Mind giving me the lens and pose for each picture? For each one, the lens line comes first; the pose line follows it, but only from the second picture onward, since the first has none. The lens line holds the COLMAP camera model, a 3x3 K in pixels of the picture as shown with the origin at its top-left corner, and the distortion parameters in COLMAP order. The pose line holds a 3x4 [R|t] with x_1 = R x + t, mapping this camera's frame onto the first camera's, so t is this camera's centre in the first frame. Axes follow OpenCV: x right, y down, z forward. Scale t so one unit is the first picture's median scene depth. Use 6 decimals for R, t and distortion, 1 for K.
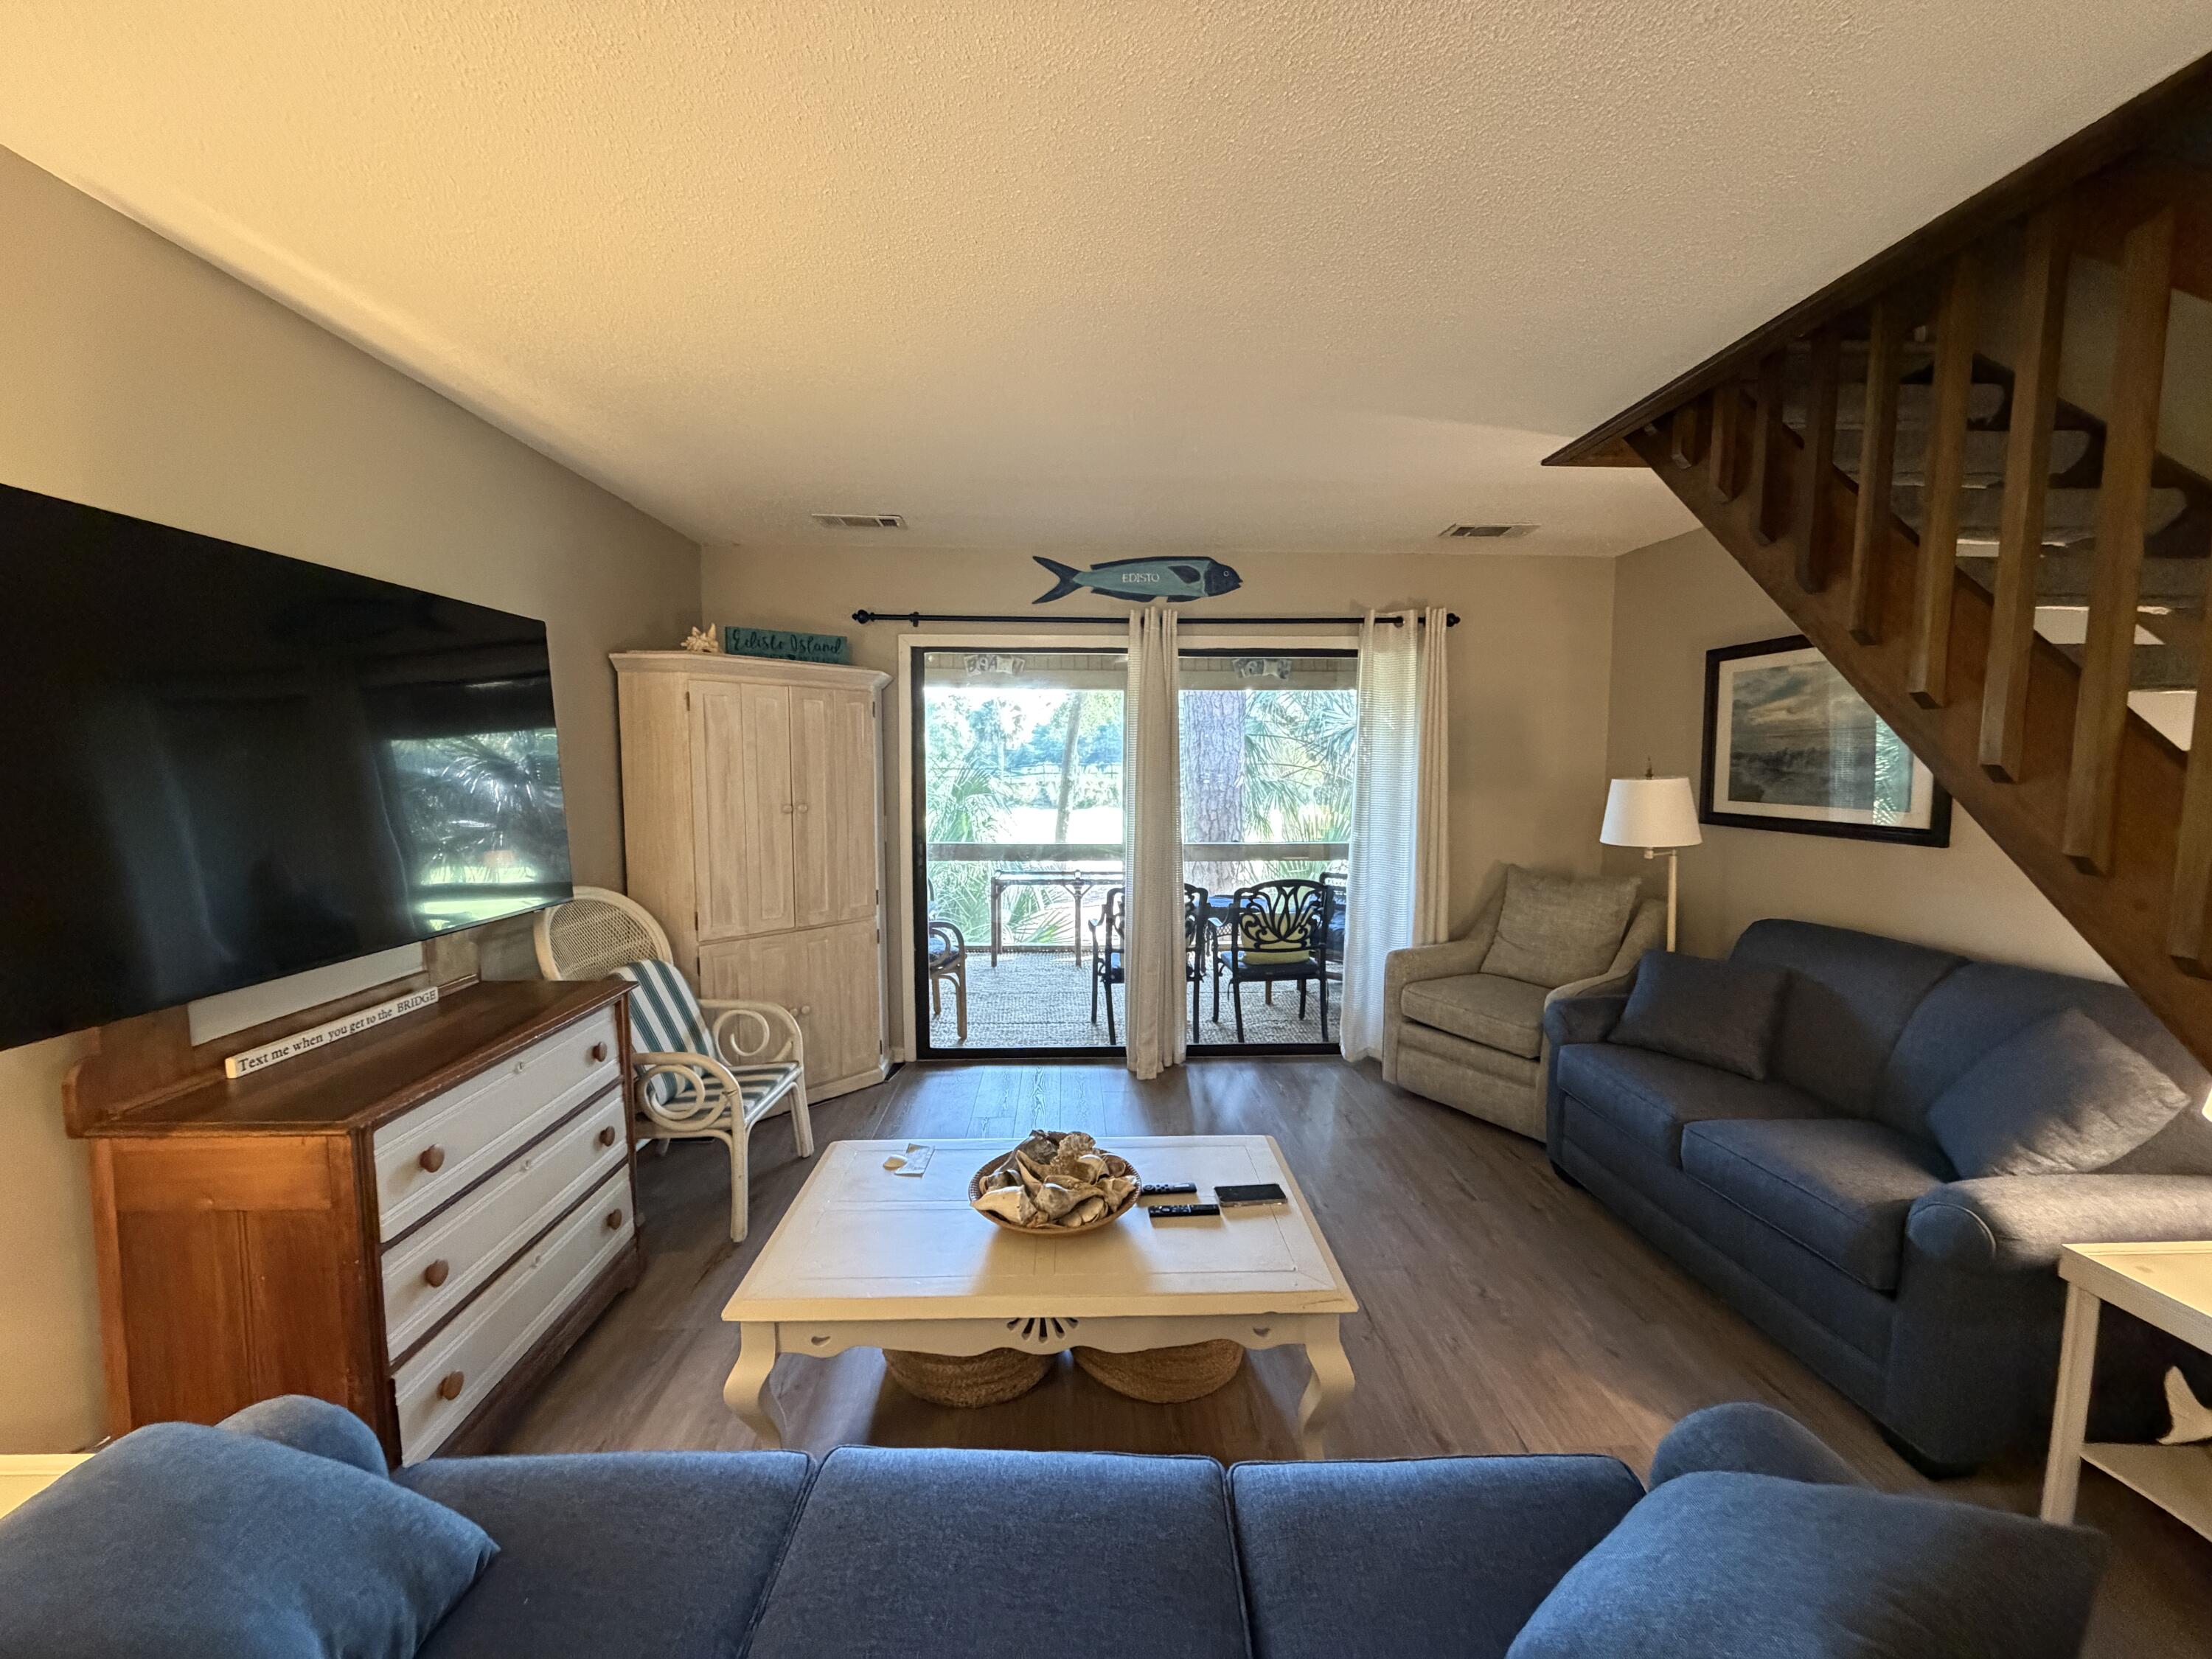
lens RADIAL K [[888.0, 0, 1106.0], [0, 888.0, 829.5], [0, 0, 1]] dist [0.000630, -0.000171]
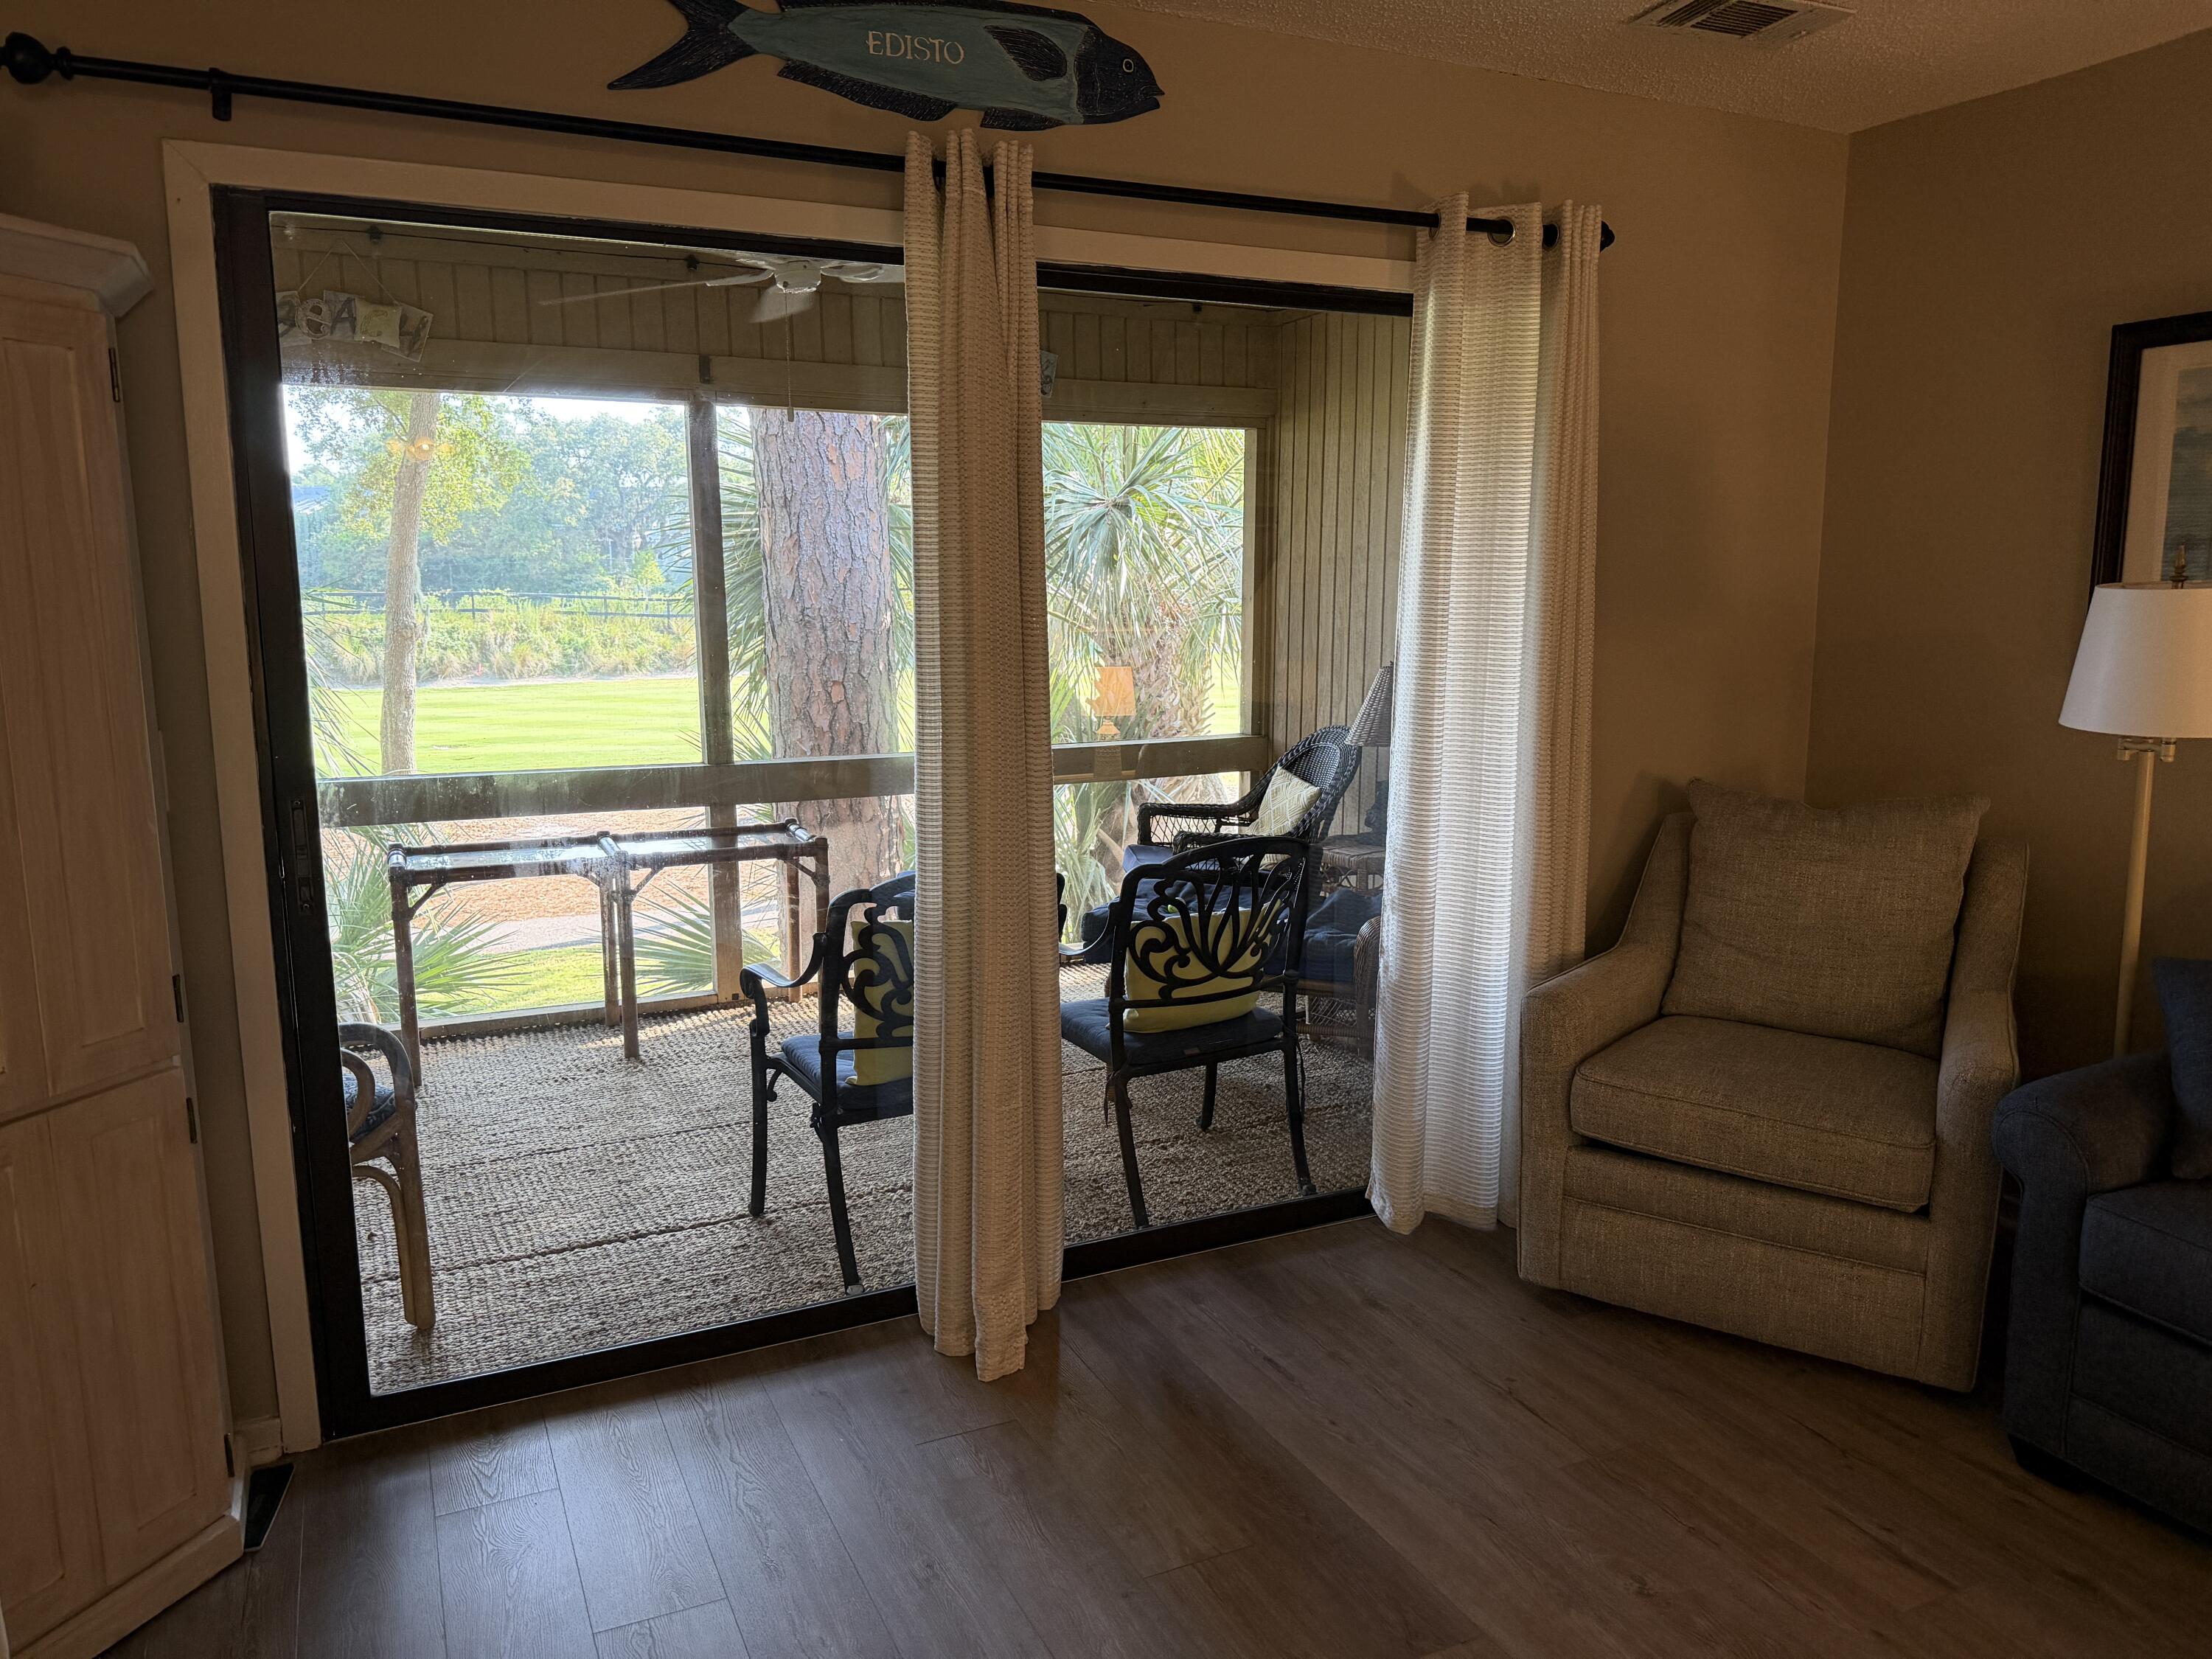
lens RADIAL K [[1546.3, 0, 1118.8], [0, 1546.3, 838.3], [0, 0, 1]] dist [0.064678, -0.088977]
pose [[0.919416, -0.066921, 0.387551, -0.190783], [0.034656, 0.995369, 0.089661, -0.018177], [-0.391757, -0.069005, 0.917477, 0.437398]]
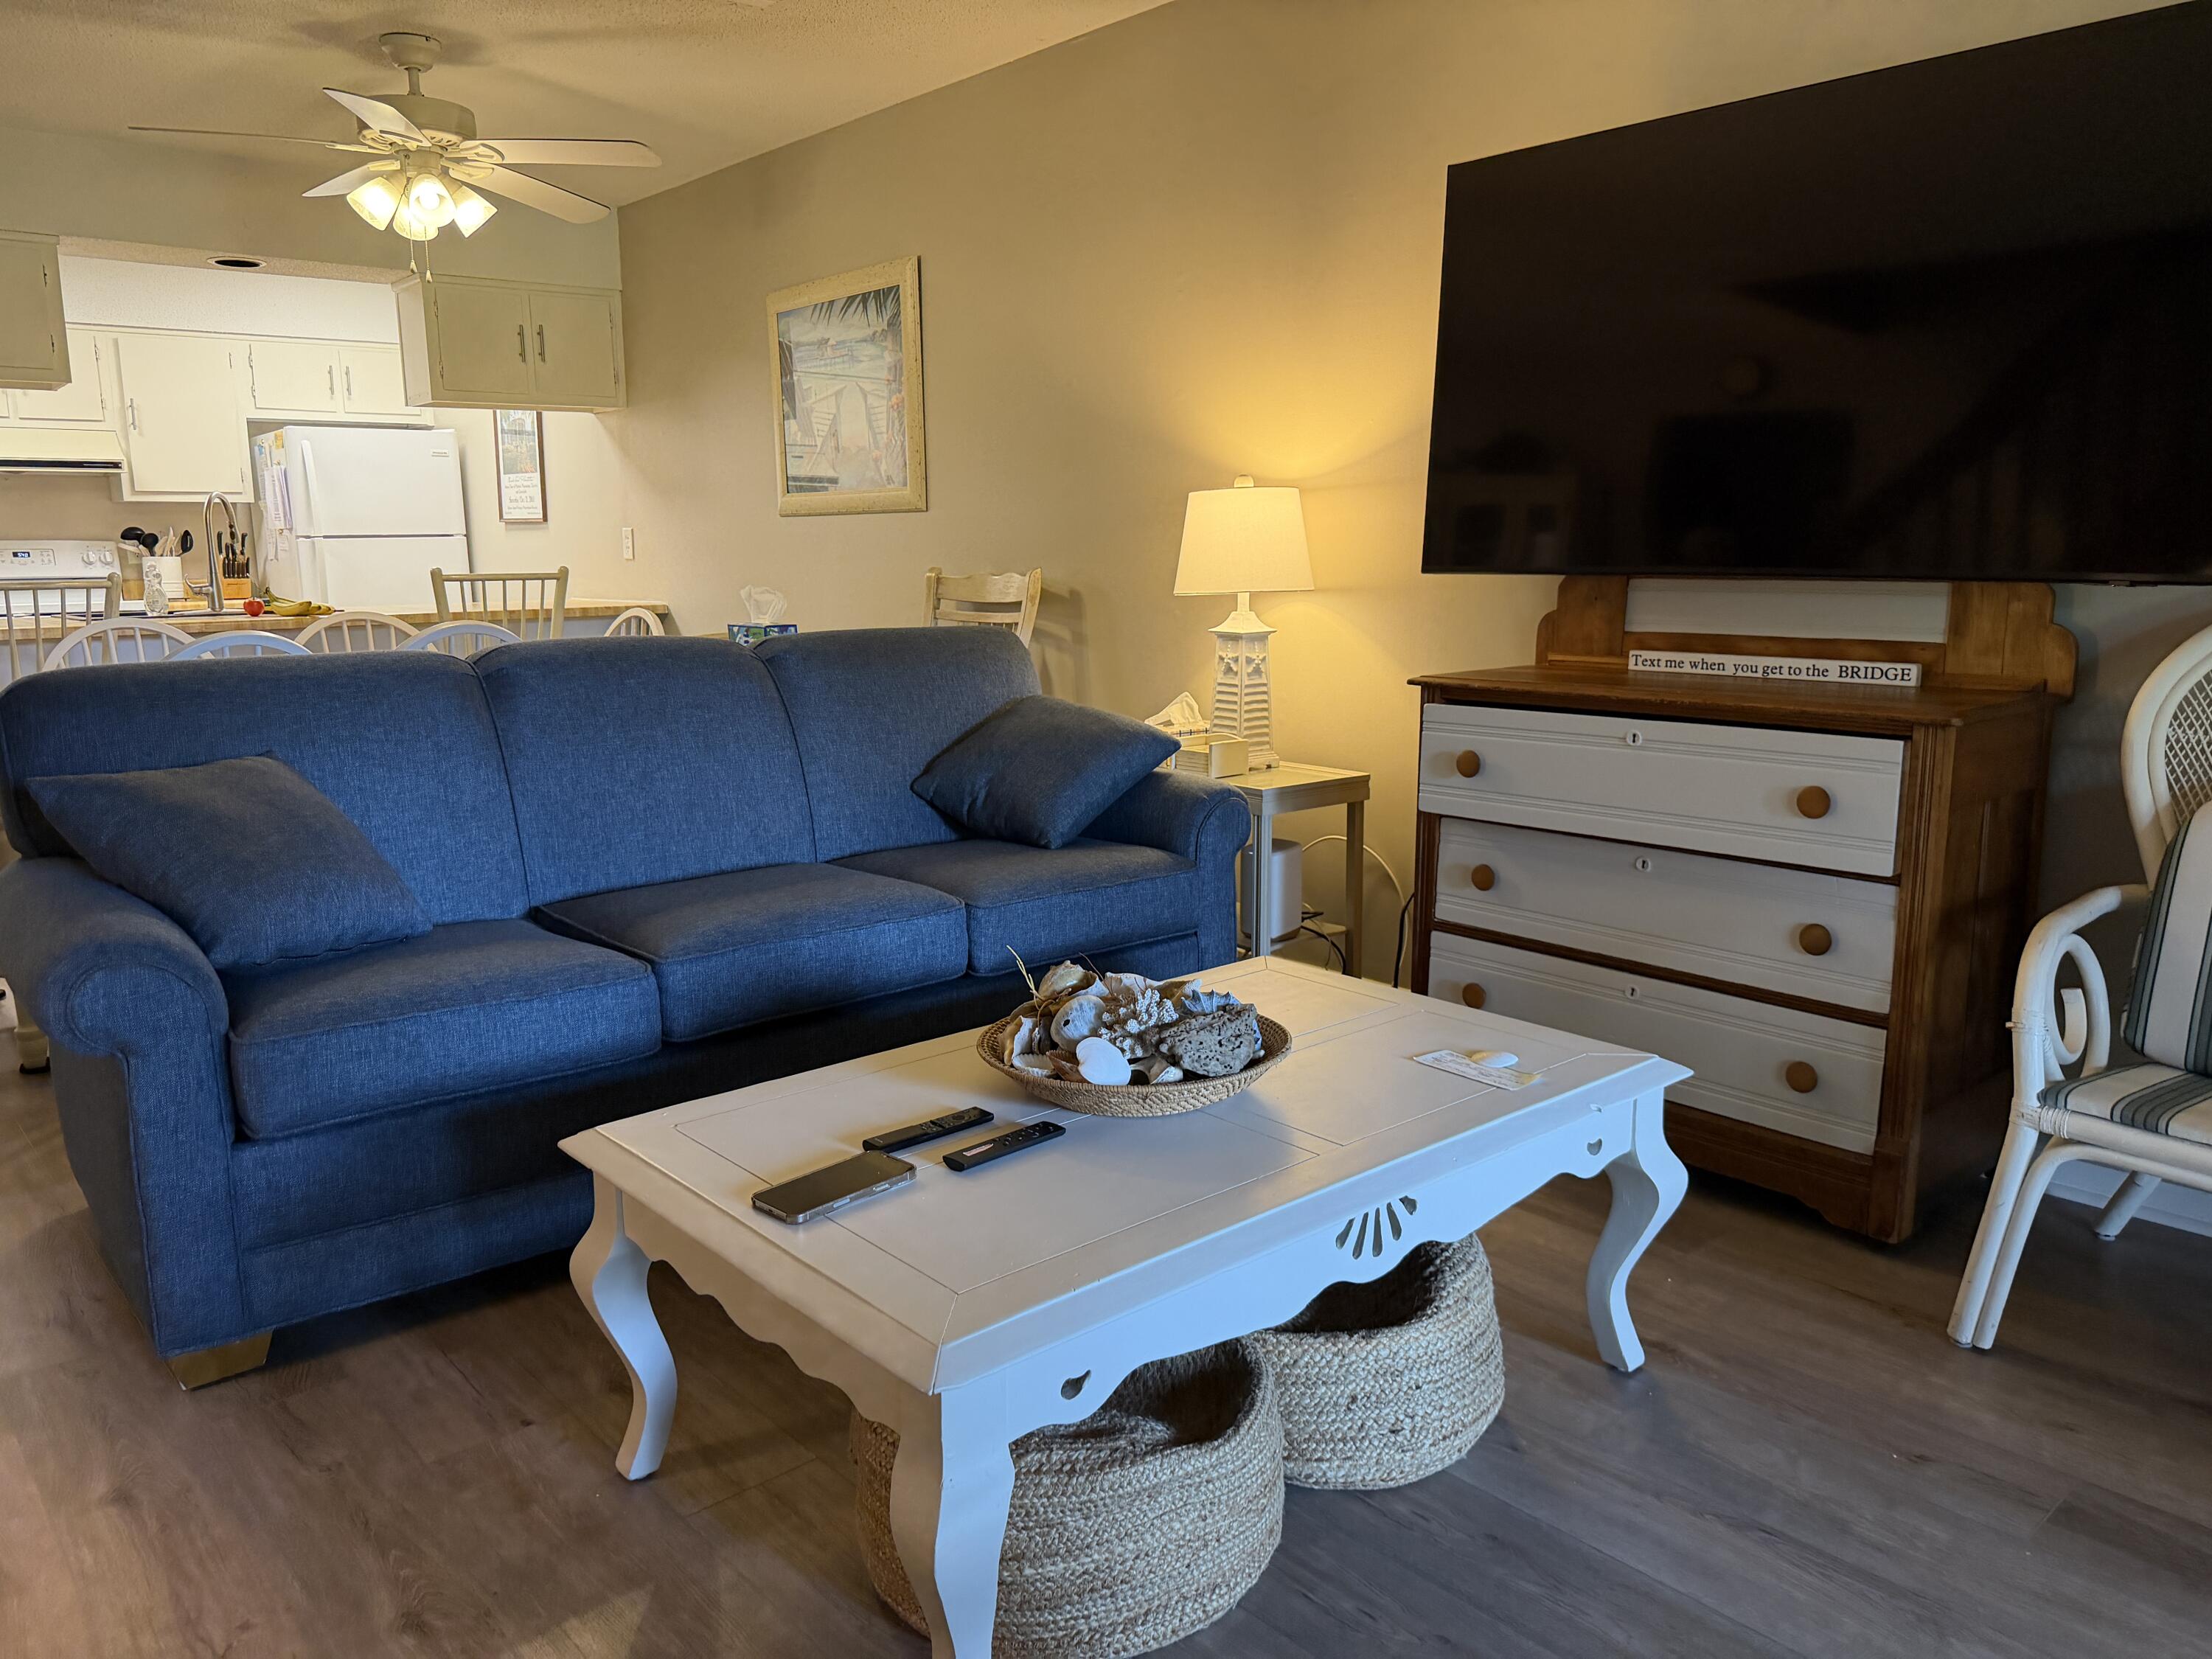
lens RADIAL K [[1541.7, 0, 1106.0], [0, 1541.7, 829.5], [0, 0, 1]] dist [0.062941, -0.106646]
pose [[-0.772830, 0.115832, -0.623953, 0.321876], [-0.047391, 0.969922, 0.238757, 0.028866], [0.632841, 0.214088, -0.744095, 1.006684]]
